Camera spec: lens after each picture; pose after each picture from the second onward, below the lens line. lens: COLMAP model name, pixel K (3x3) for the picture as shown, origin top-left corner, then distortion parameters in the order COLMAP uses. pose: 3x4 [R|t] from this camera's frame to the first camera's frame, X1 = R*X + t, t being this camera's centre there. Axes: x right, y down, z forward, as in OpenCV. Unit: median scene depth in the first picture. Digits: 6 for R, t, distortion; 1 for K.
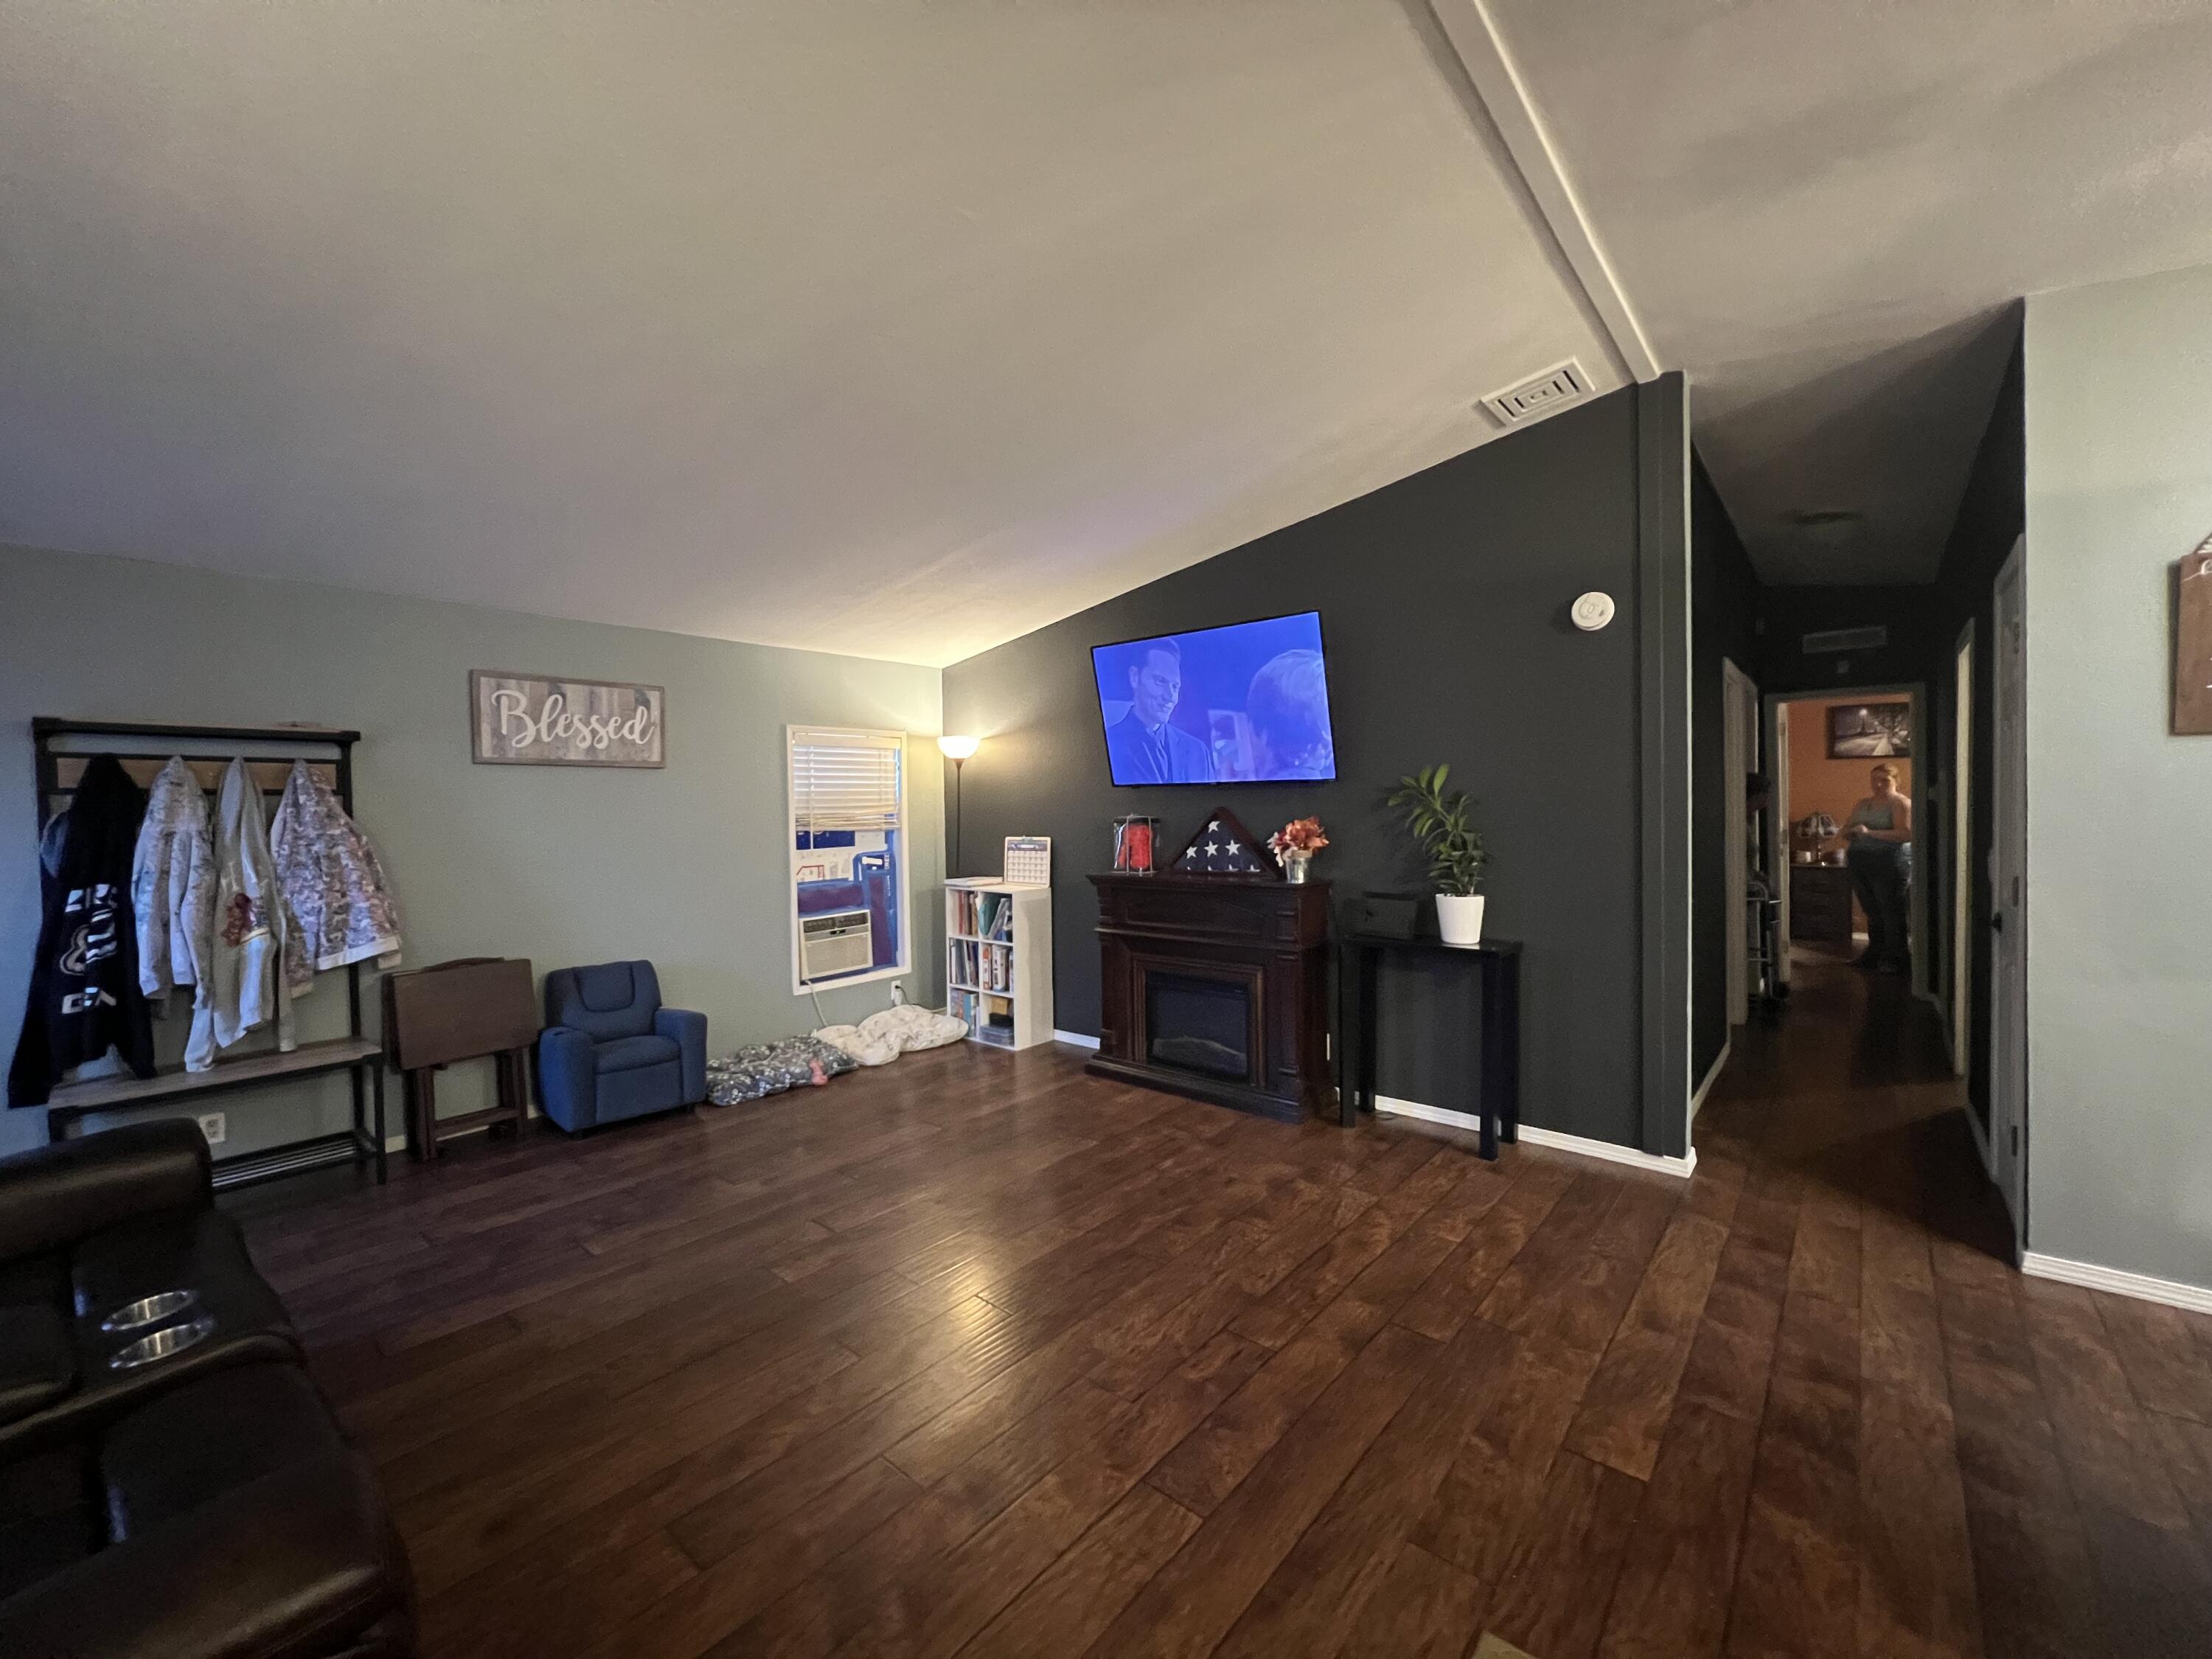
lens RADIAL K [[884.4, 0, 1099.2], [0, 884.4, 831.0], [0, 0, 1]] dist [-0.004151, 0.000980]
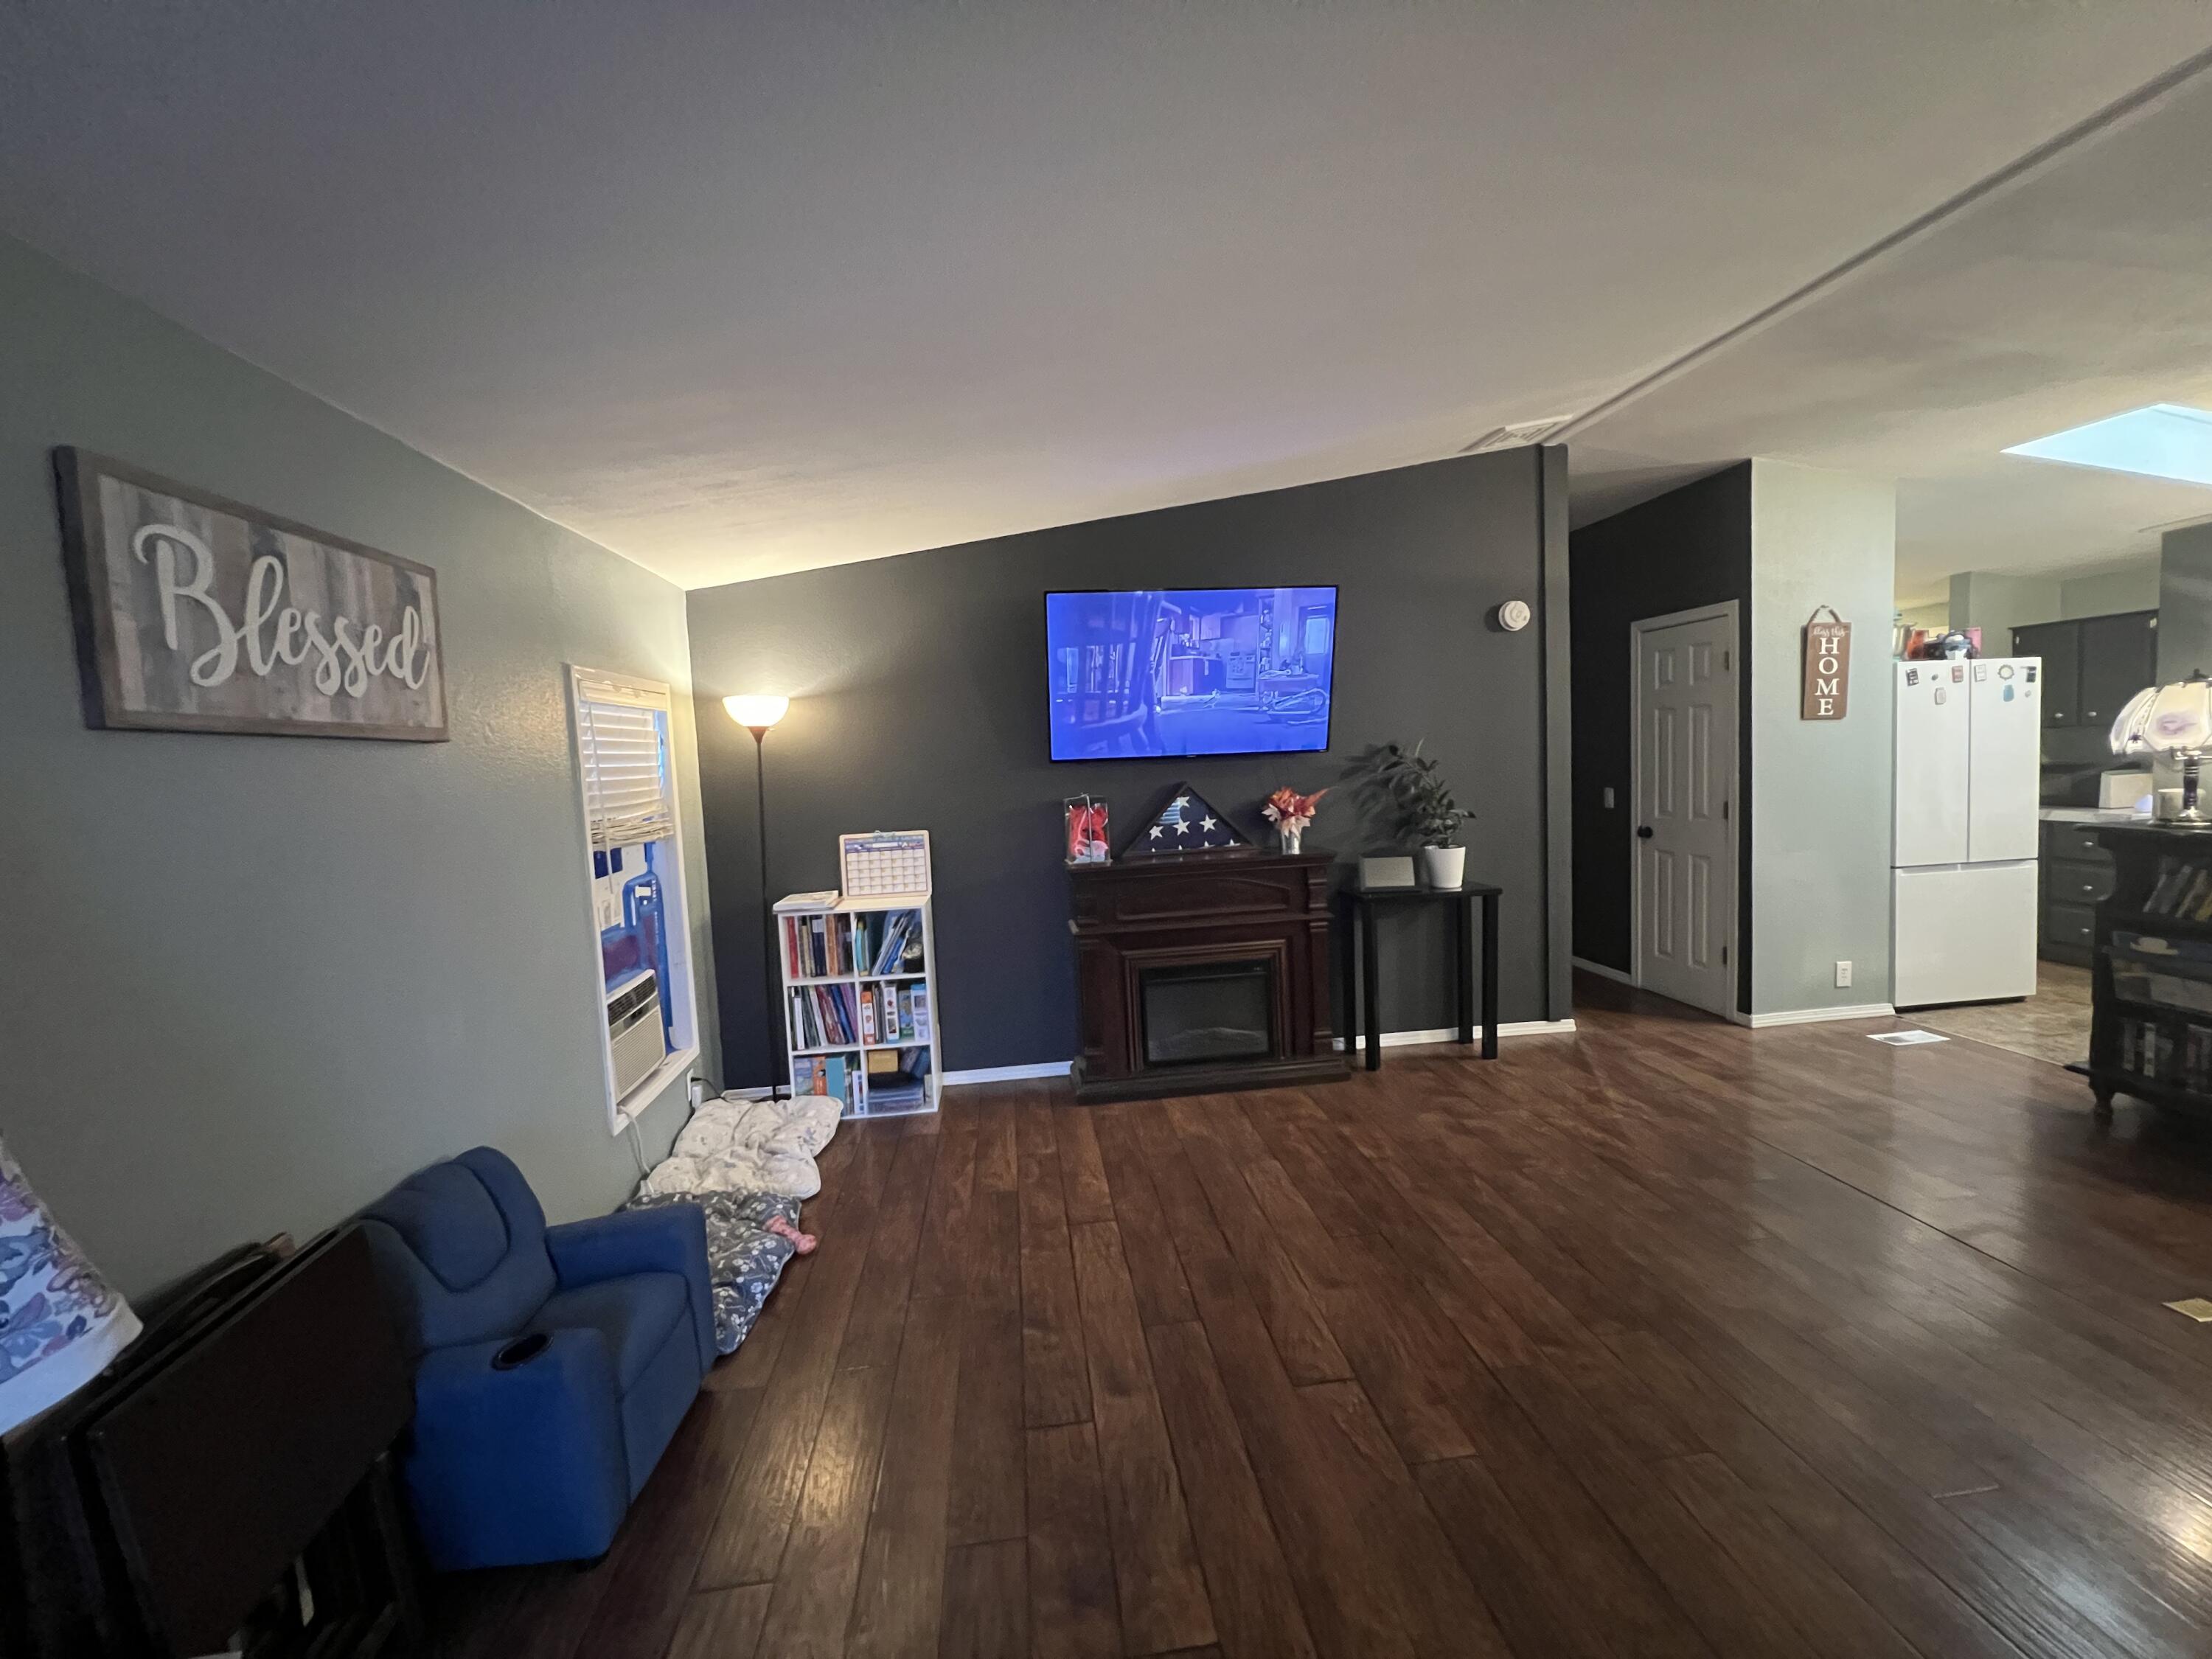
lens RADIAL K [[884.4, 0, 1102.7], [0, 884.4, 831.9], [0, 0, 1]] dist [-0.004151, 0.000980]
pose [[0.680351, -0.077862, 0.728739, -0.667396], [0.055112, 0.996961, 0.055067, -0.033127], [-0.730811, 0.002698, 0.682574, 0.465266]]
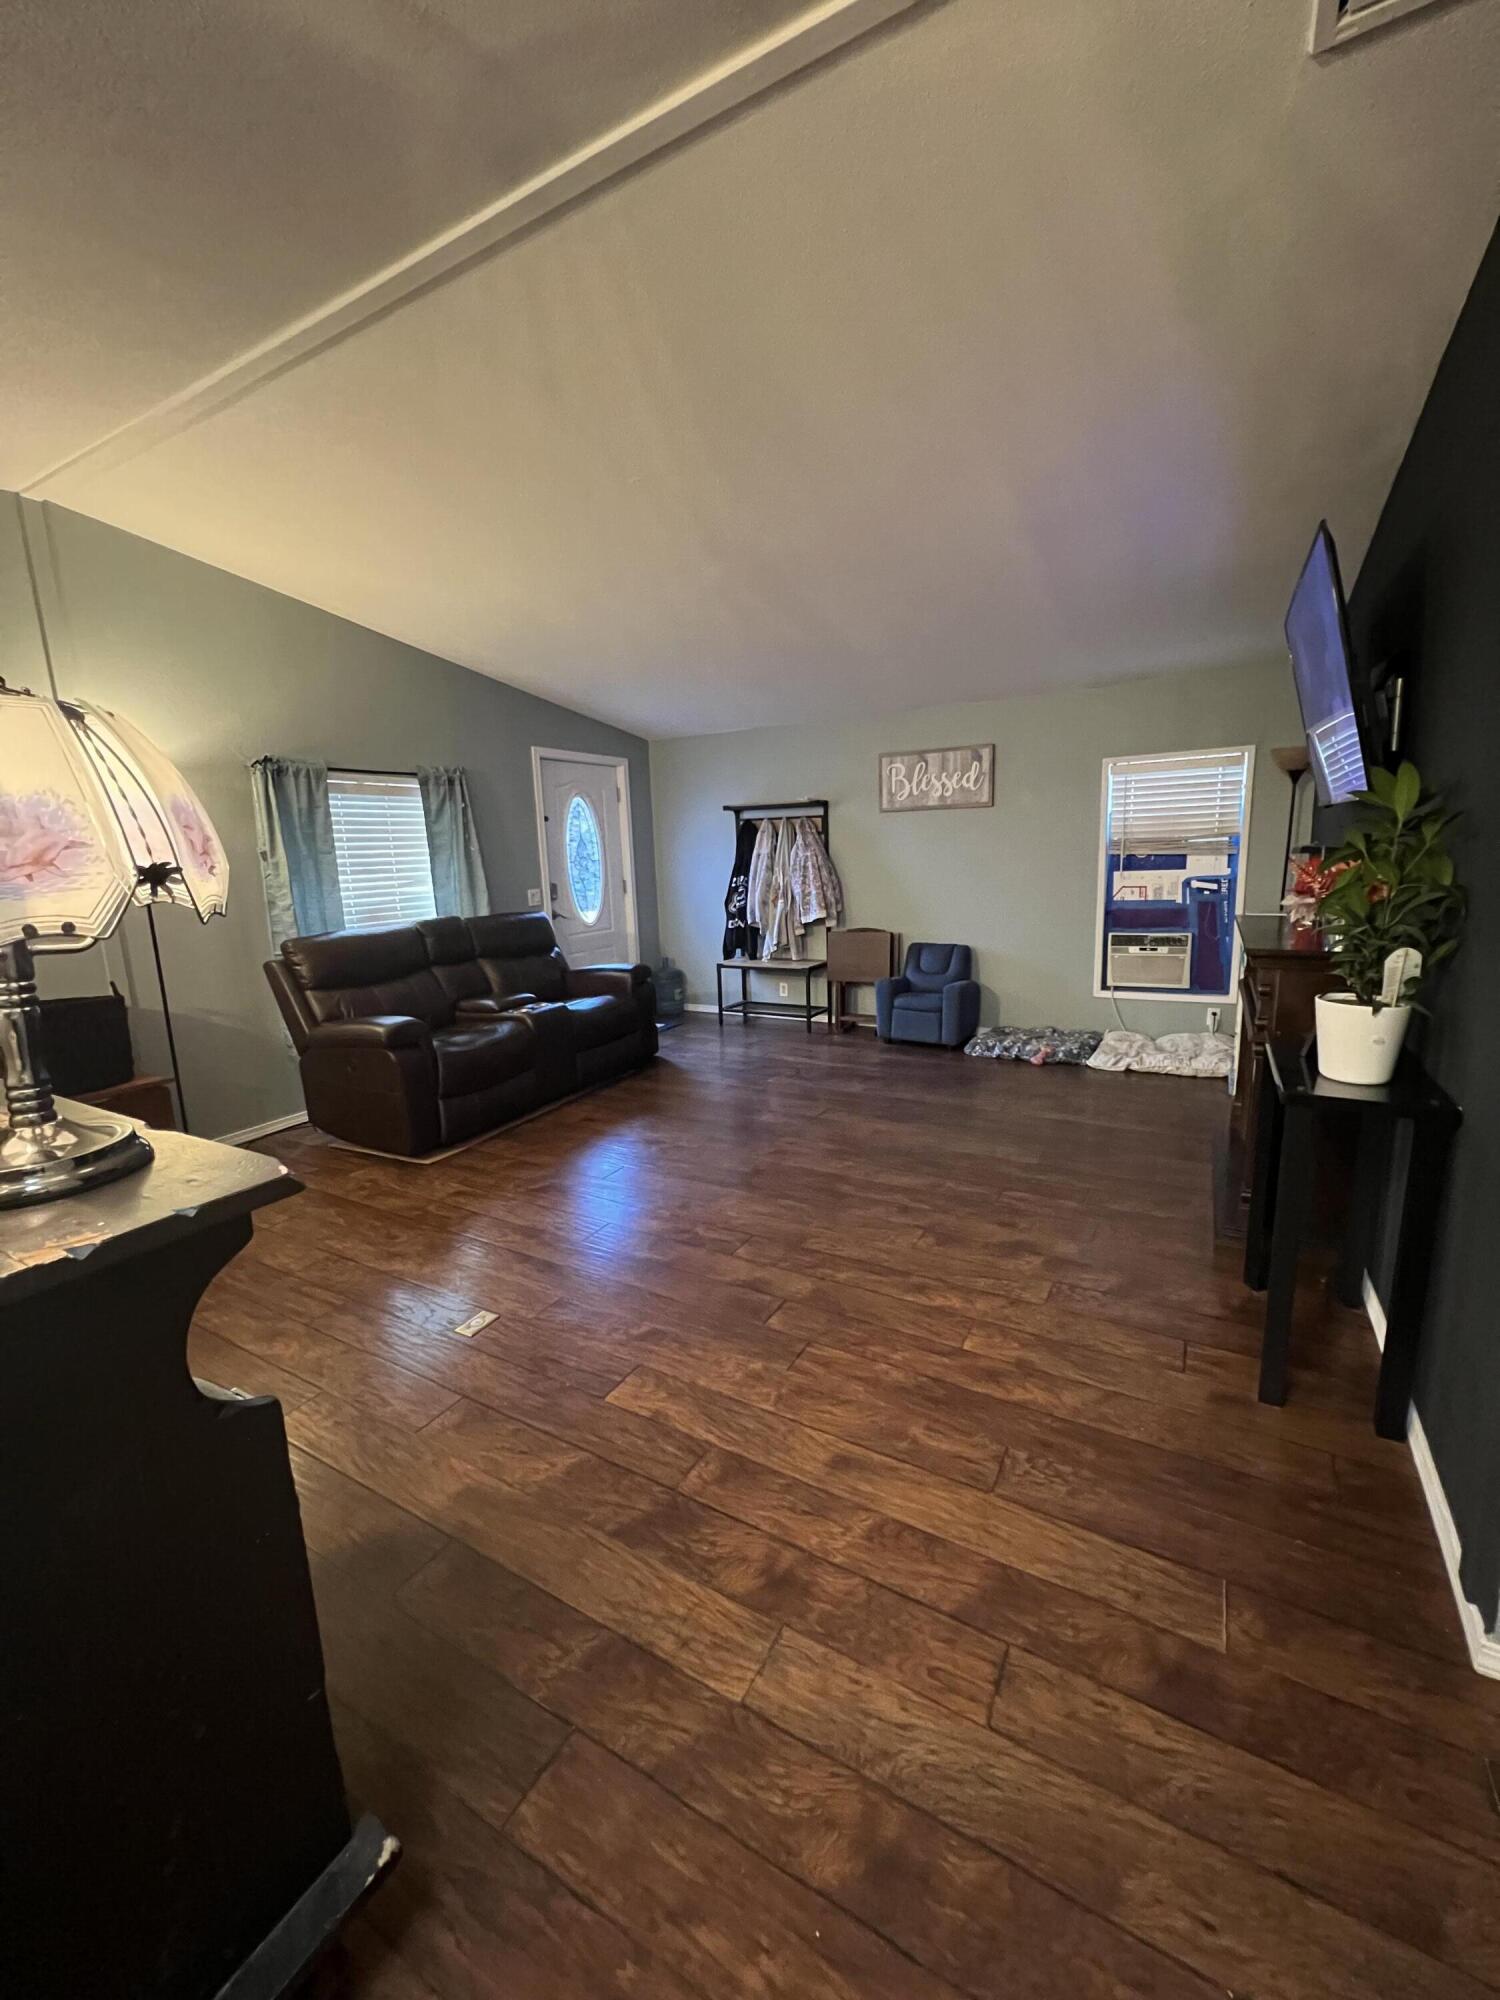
lens RADIAL K [[799.7, 0, 752.4], [0, 799.7, 991.9], [0, 0, 1]] dist [-0.004151, 0.000980]
pose [[0.192941, 0.184832, -0.963645, 0.734799], [0.005646, 0.981872, 0.189459, -0.029020], [0.981194, -0.041995, 0.188400, 0.445648]]
